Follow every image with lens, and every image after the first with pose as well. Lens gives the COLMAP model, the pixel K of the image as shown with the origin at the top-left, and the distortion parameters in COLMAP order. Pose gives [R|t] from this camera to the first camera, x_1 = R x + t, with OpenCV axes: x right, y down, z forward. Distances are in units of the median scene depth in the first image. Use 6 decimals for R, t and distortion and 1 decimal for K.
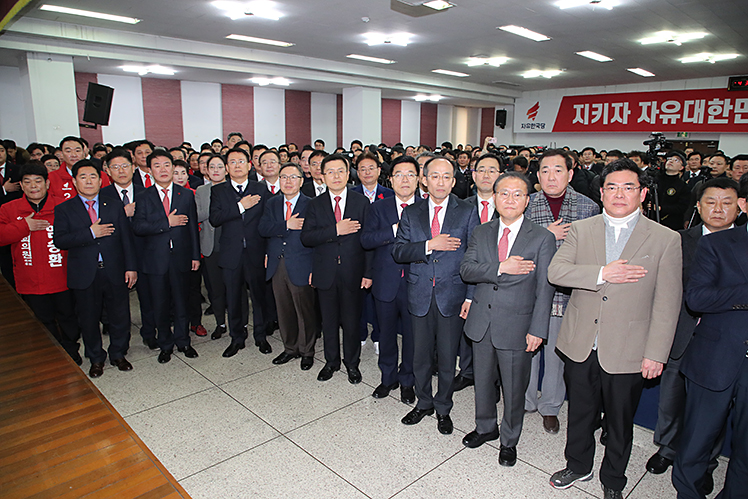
lens RADIAL K [[508.6, 0, 380.5], [0, 508.6, 256.1], [0, 0, 1]] dist [-0.084005, 0.034849]
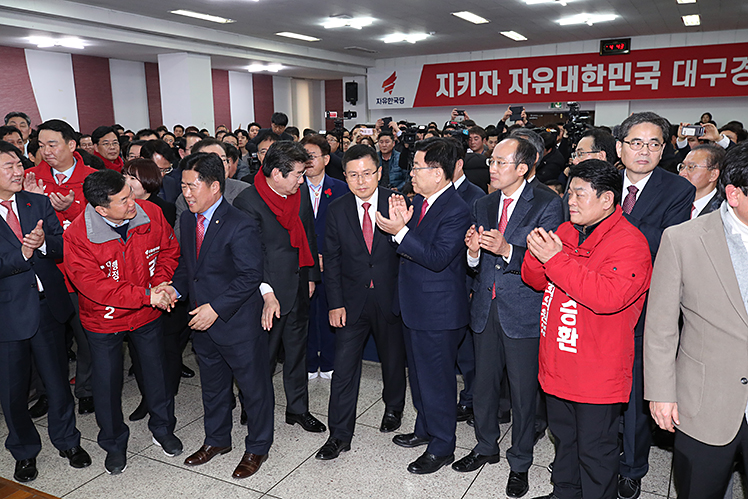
lens RADIAL K [[630.2, 0, 380.7], [0, 630.2, 248.3], [0, 0, 1]] dist [0.008495, 0.020504]
pose [[0.946910, -0.086085, 0.309759, -0.075644], [0.094184, 0.995491, -0.011260, -0.003186], [-0.307393, 0.039836, 0.950748, 0.012965]]
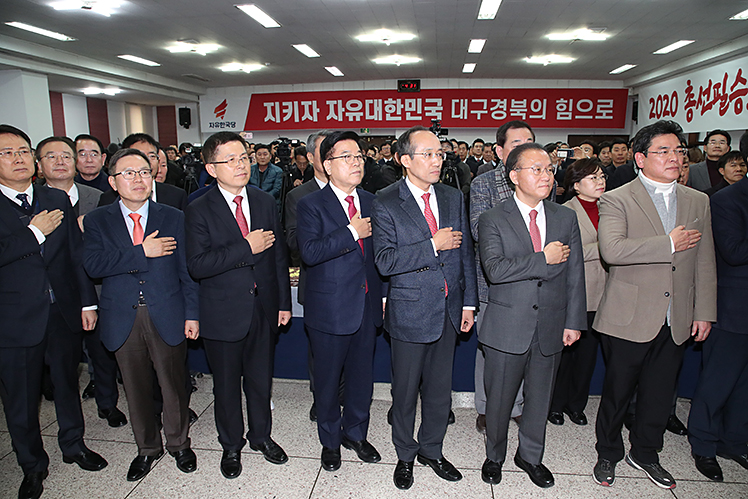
lens RADIAL K [[508.6, 0, 379.7], [0, 508.6, 253.3], [0, 0, 1]] dist [-0.084005, 0.034849]
pose [[0.771275, -0.141849, 0.620494, -0.109654], [0.152486, 0.987641, 0.036241, -0.012281], [-0.617966, 0.066665, 0.783373, 0.117235]]
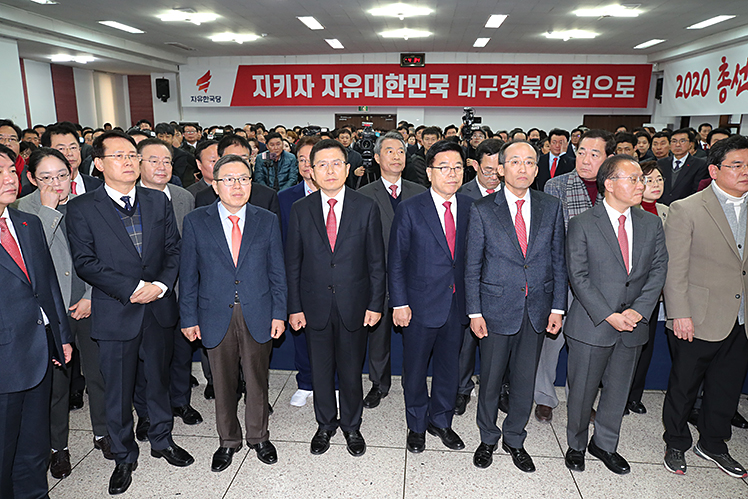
lens RADIAL K [[567.6, 0, 375.3], [0, 567.6, 247.1], [0, 0, 1]] dist [-0.010547, 0.020471]
pose [[0.752708, -0.145445, 0.642088, -0.167498], [0.144452, 0.988012, 0.054465, -0.026738], [-0.642312, 0.051755, 0.764694, 0.114668]]
